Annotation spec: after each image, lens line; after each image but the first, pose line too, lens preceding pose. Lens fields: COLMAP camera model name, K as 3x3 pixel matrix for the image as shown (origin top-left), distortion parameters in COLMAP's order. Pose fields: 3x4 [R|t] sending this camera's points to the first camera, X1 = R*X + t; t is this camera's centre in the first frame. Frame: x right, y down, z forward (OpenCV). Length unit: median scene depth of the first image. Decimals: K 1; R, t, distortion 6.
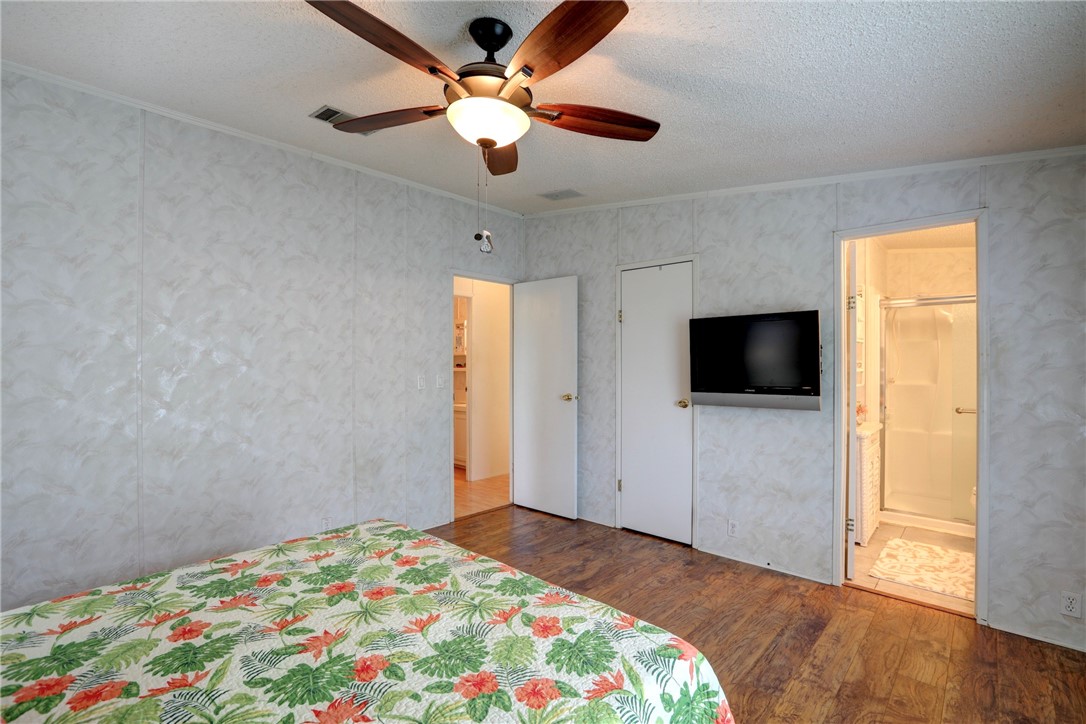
lens RADIAL K [[488.1, 0, 541.8], [0, 488.1, 361.5], [0, 0, 1]] dist [-0.030697, 0.004532]
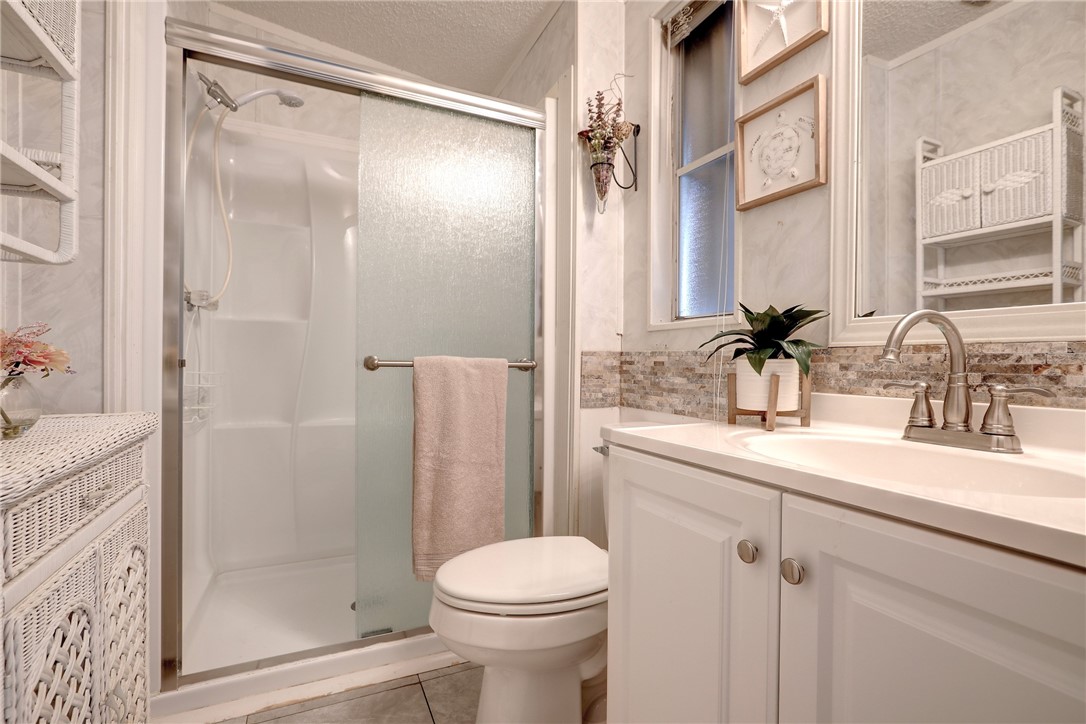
lens RADIAL K [[488.1, 0, 542.6], [0, 488.1, 361.7], [0, 0, 1]] dist [-0.030697, 0.004532]
pose [[0.374114, 0.001623, 0.927381, 0.460106], [-0.012596, 0.999915, 0.003331, 0.081970], [-0.927297, -0.012928, 0.374103, 0.597578]]
